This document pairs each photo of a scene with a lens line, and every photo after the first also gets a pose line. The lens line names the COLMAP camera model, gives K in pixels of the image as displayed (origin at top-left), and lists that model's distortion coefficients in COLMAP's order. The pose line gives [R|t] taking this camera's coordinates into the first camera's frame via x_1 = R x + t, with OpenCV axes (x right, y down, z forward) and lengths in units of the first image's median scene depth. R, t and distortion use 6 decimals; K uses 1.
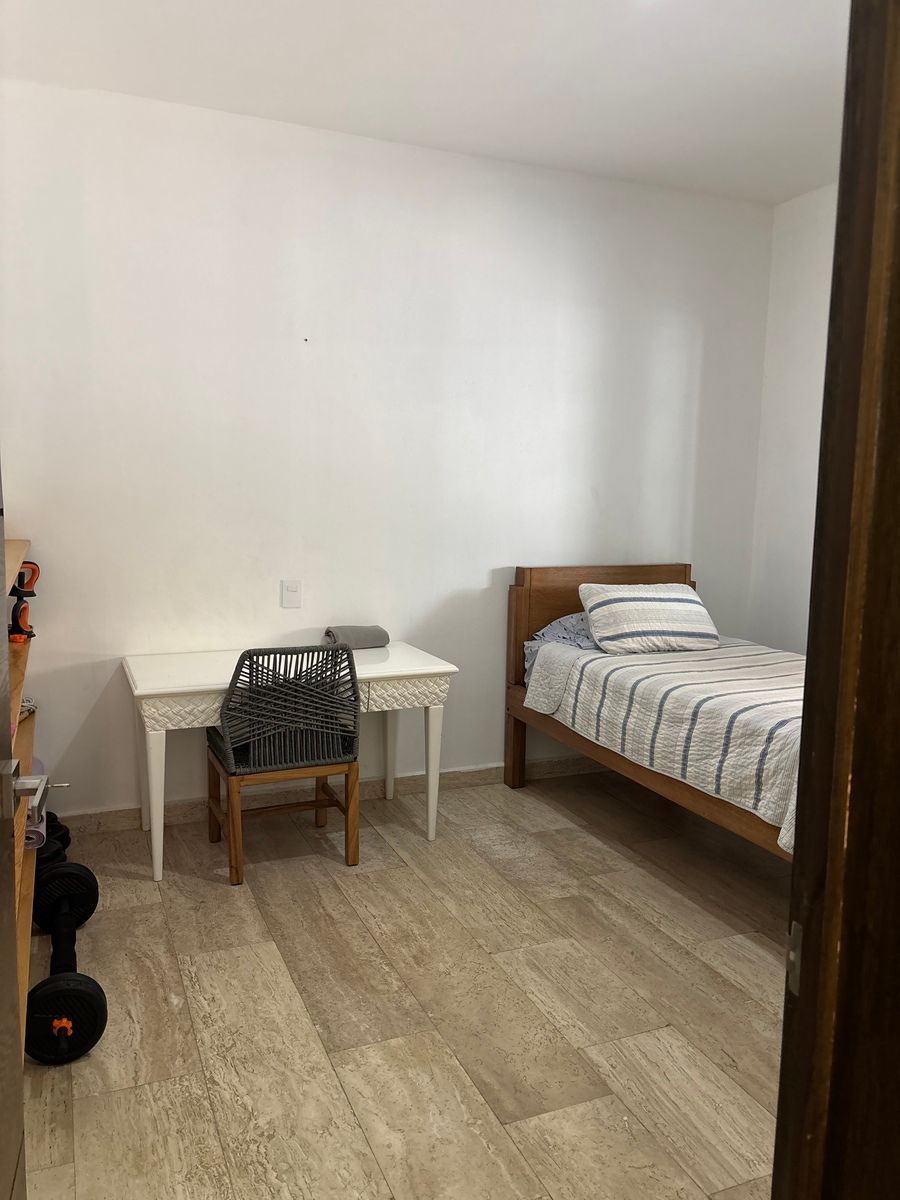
lens RADIAL K [[903.7, 0, 458.0], [0, 903.7, 600.4], [0, 0, 1]] dist [0.018401, -0.039900]
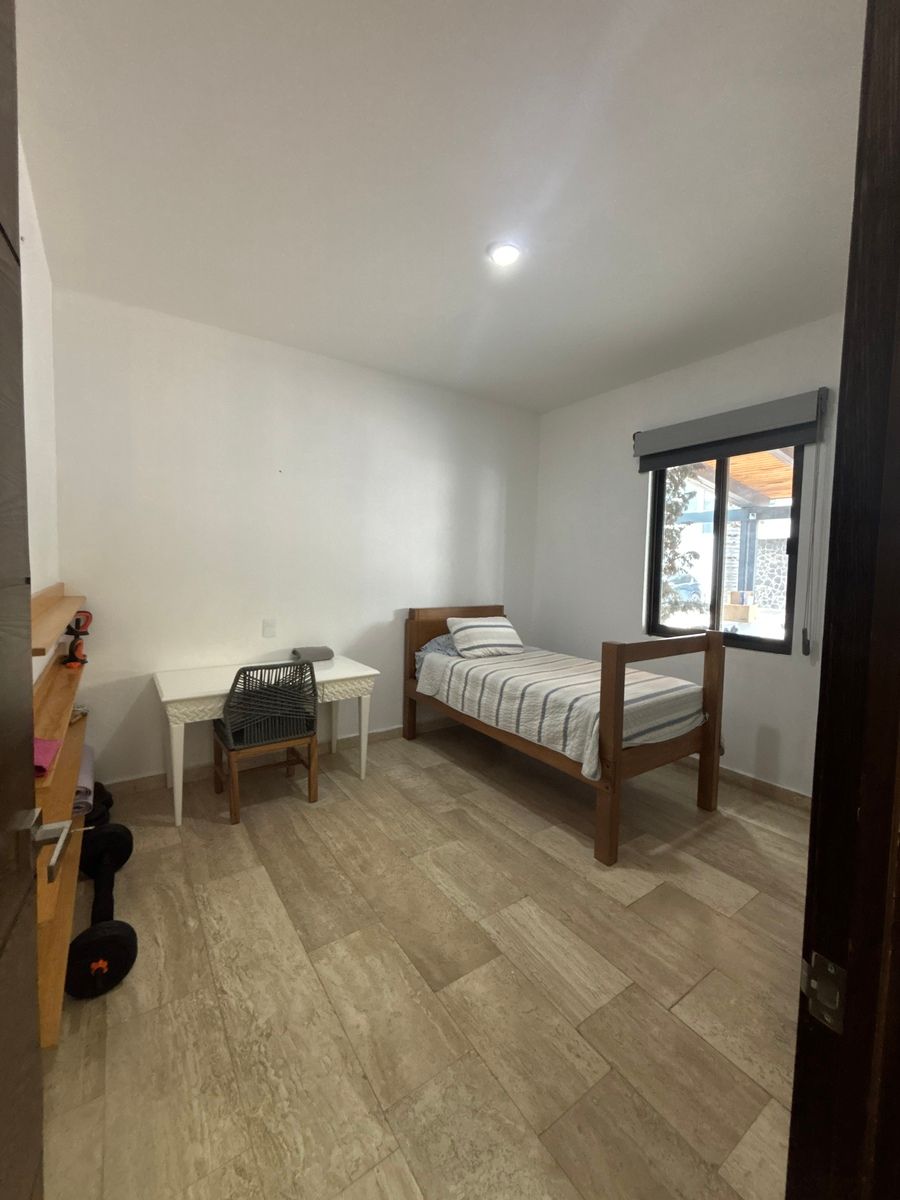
lens RADIAL K [[483.1, 0, 452.7], [0, 483.1, 597.0], [0, 0, 1]] dist [-0.010463, 0.003900]
pose [[0.980287, -0.011831, 0.197222, -0.047187], [0.022282, 0.998458, -0.050852, -0.014834], [-0.196316, 0.054244, 0.979039, 0.136239]]
